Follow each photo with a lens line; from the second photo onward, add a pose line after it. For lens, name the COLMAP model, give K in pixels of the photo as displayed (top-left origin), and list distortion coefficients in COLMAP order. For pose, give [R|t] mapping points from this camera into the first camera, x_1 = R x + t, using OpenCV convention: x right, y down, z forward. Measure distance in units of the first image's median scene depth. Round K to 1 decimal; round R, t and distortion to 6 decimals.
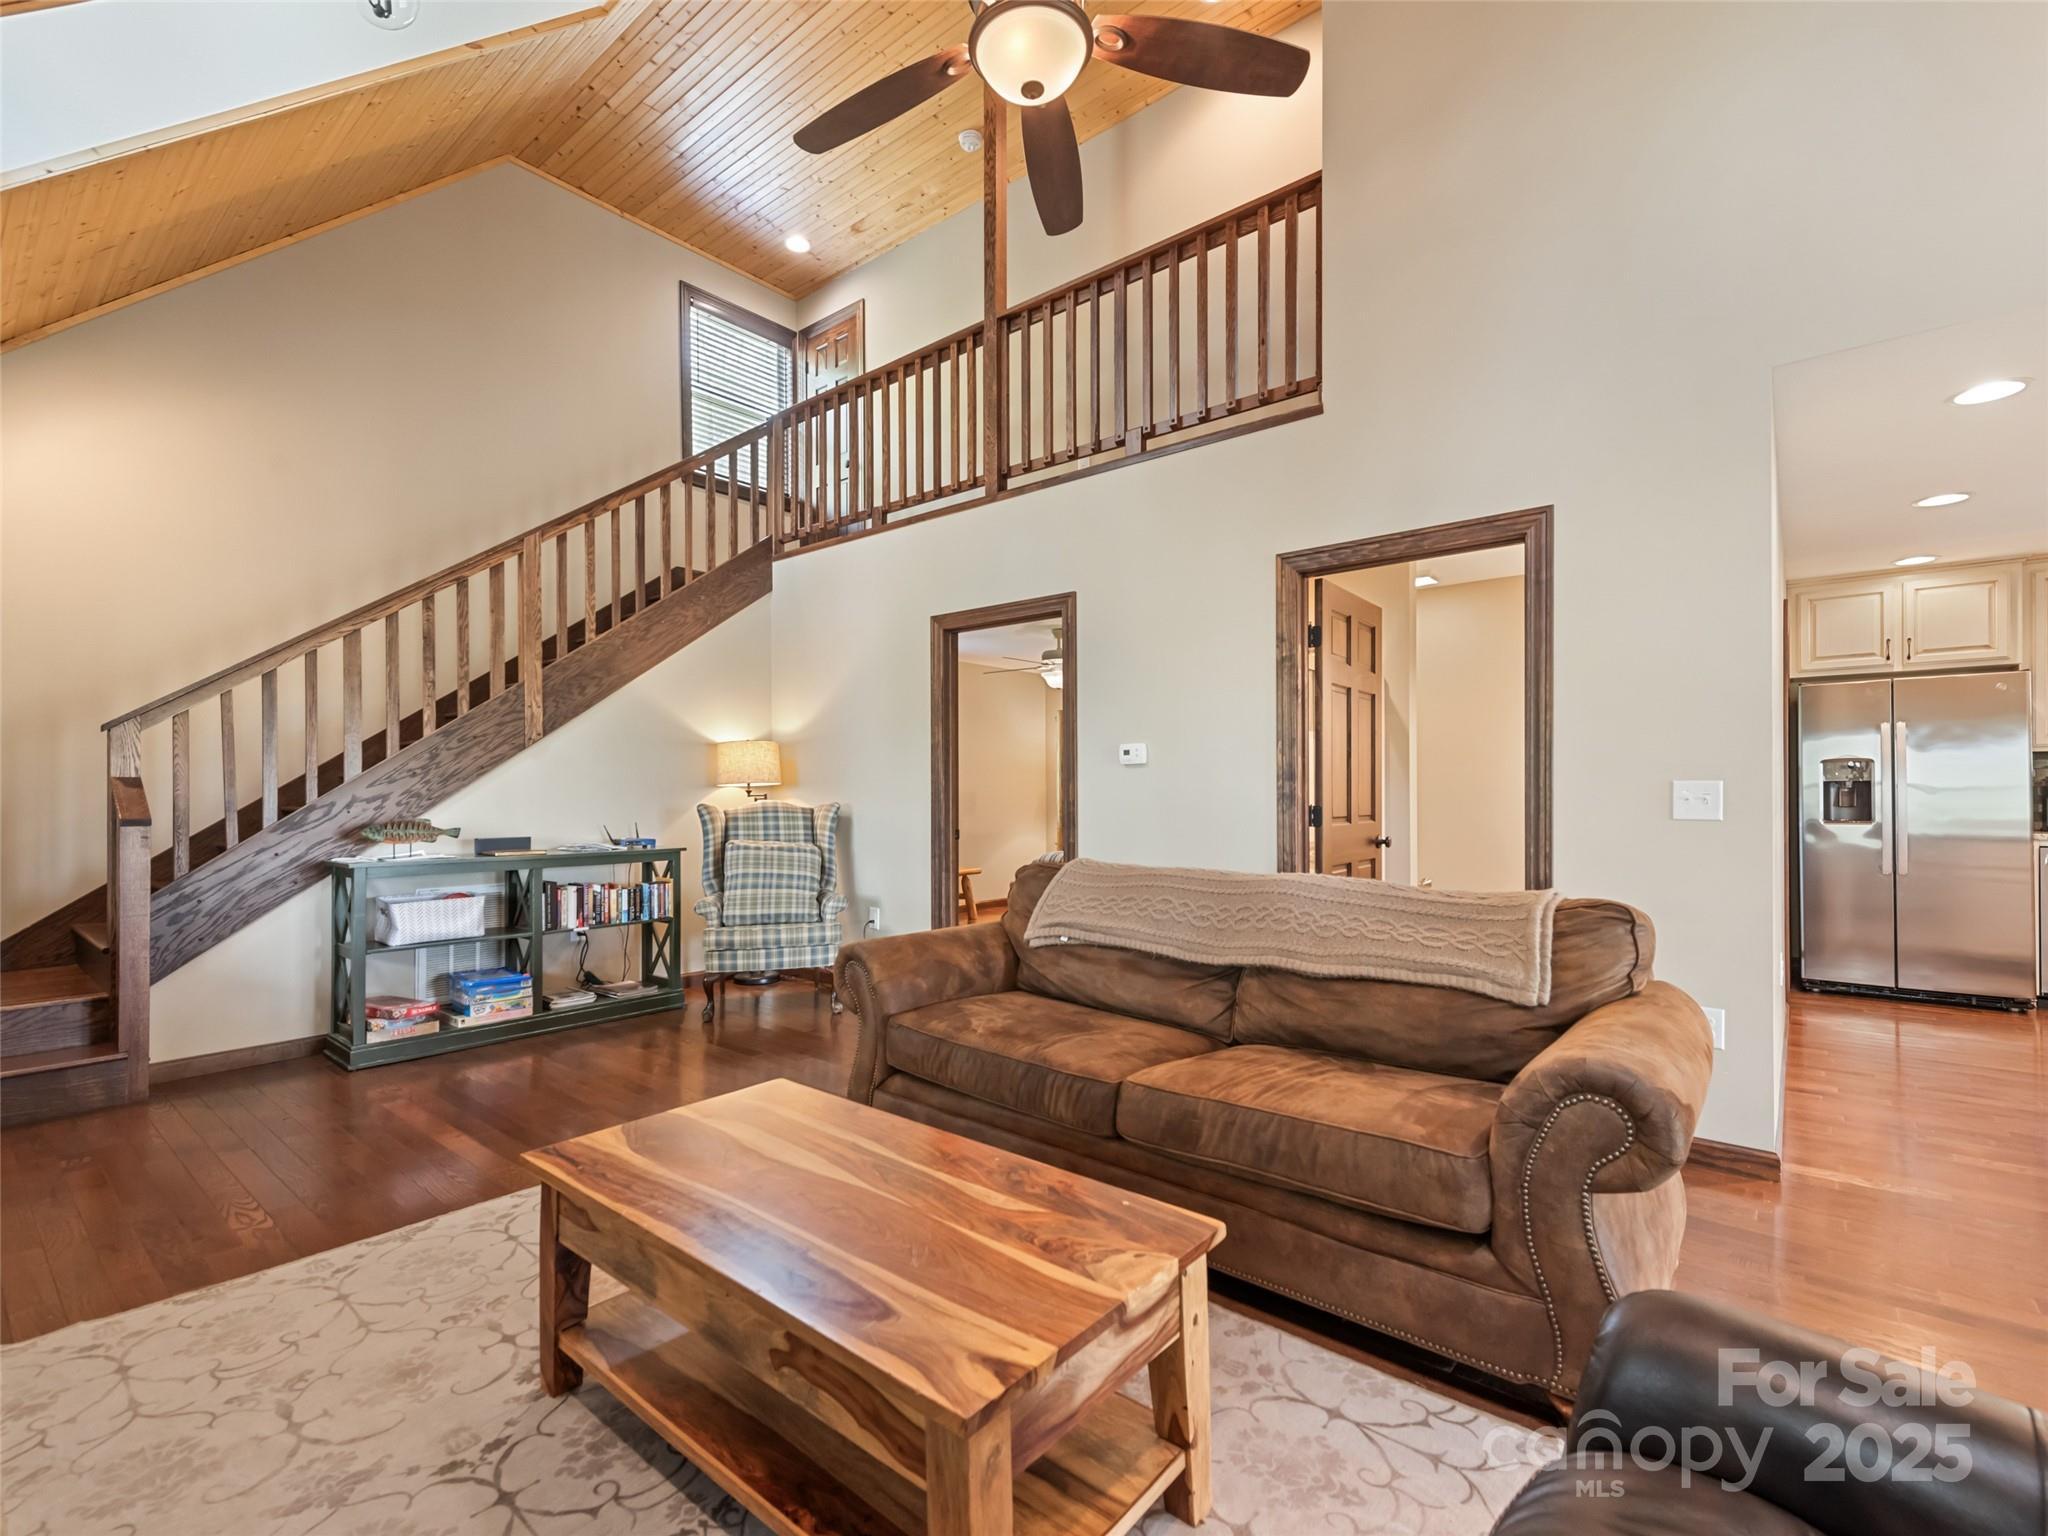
lens RADIAL K [[915.1, 0, 1015.2], [0, 915.1, 795.2], [0, 0, 1]] dist [0.010816, -0.001787]
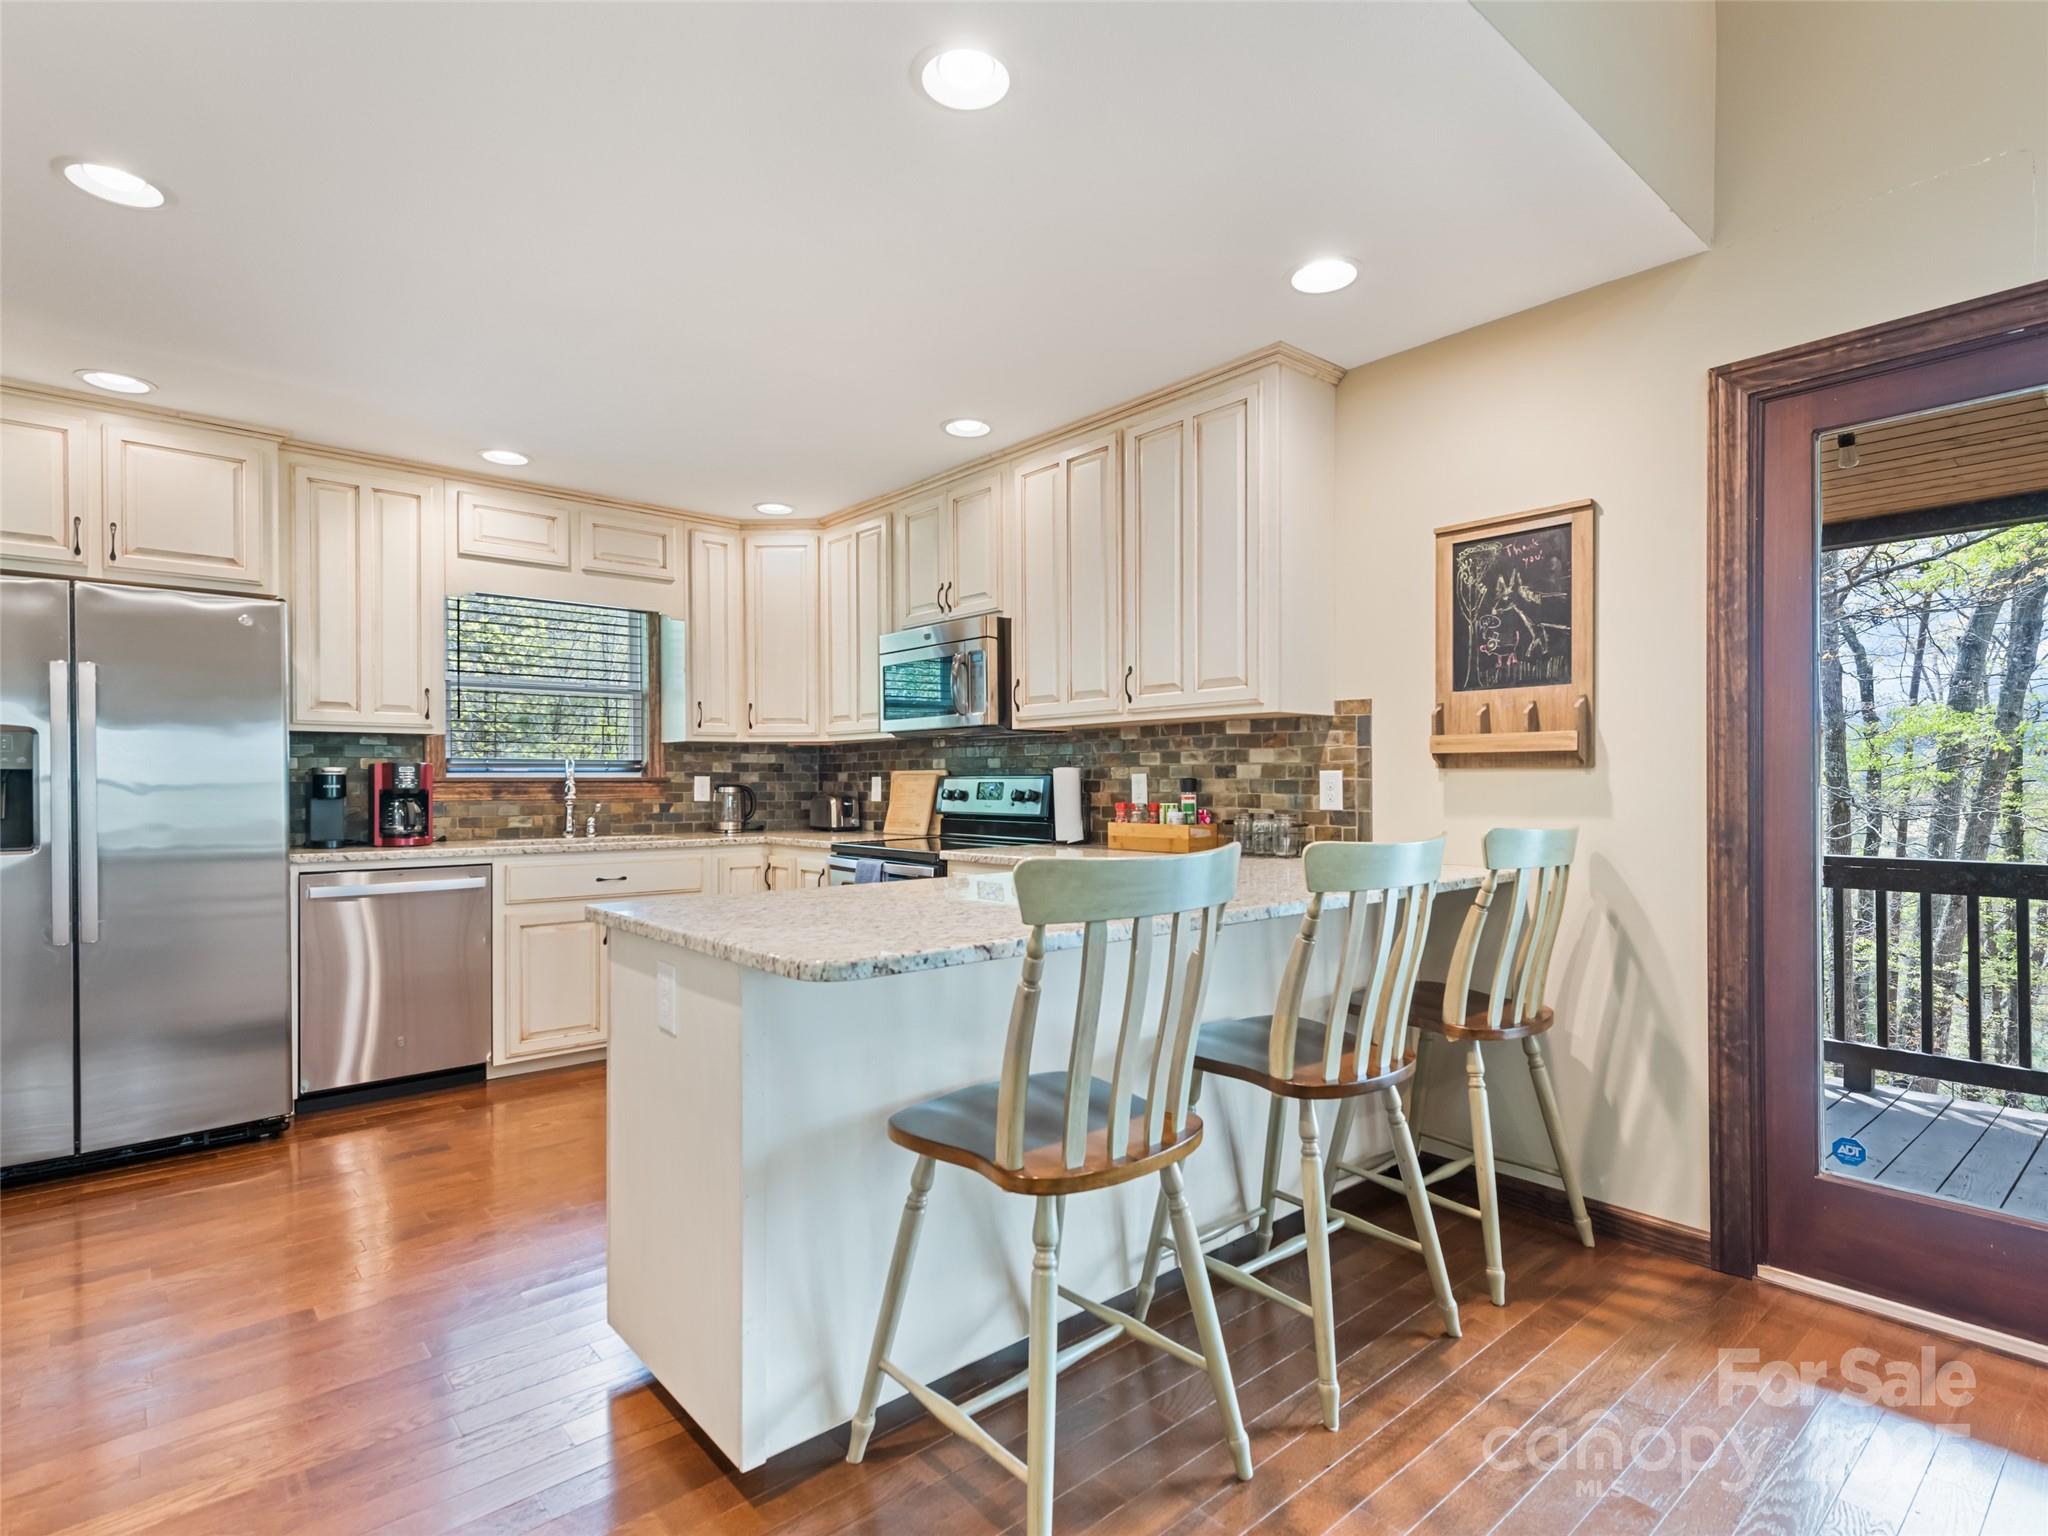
lens RADIAL K [[1042.3, 0, 1035.2], [0, 1042.3, 783.1], [0, 0, 1]] dist [0.011241, -0.004808]
pose [[0.147548, 0.006383, 0.989034, 0.468734], [0.003915, 0.999968, -0.007037, -0.001948], [-0.989047, 0.004911, 0.147518, 0.387467]]
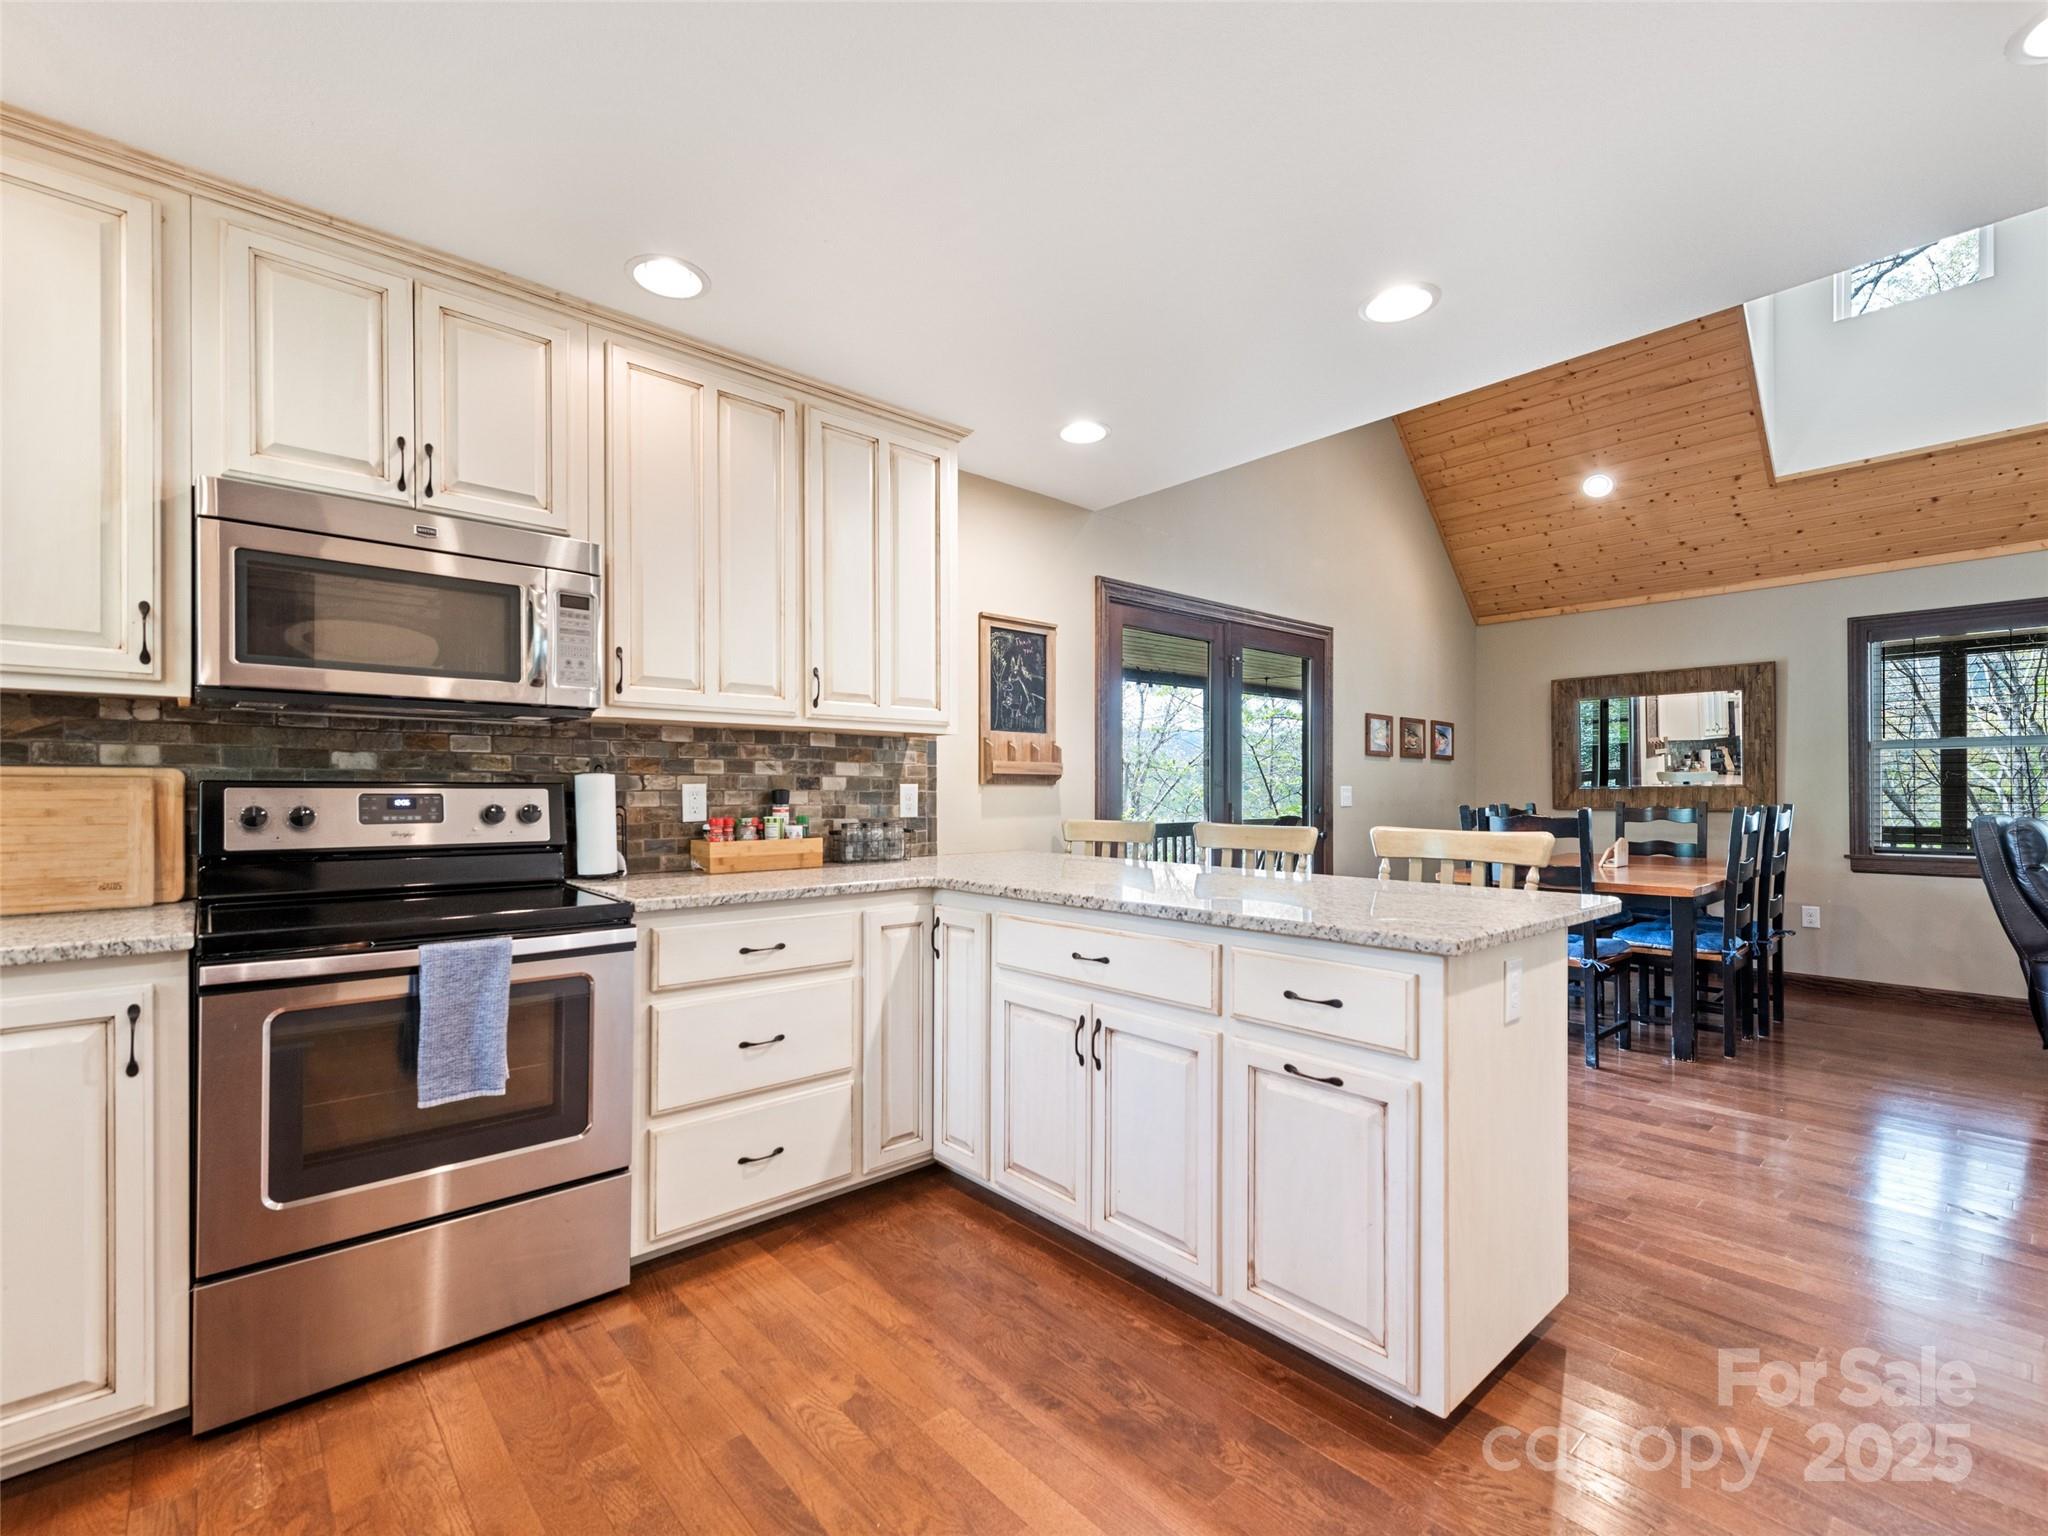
lens RADIAL K [[915.1, 0, 1023.7], [0, 915.1, 786.9], [0, 0, 1]] dist [0.010816, -0.001787]
pose [[-0.990276, 0.007626, 0.138906, 0.999229], [0.007233, 0.999968, -0.003331, -0.009129], [-0.138927, -0.002294, -0.990300, 1.011424]]
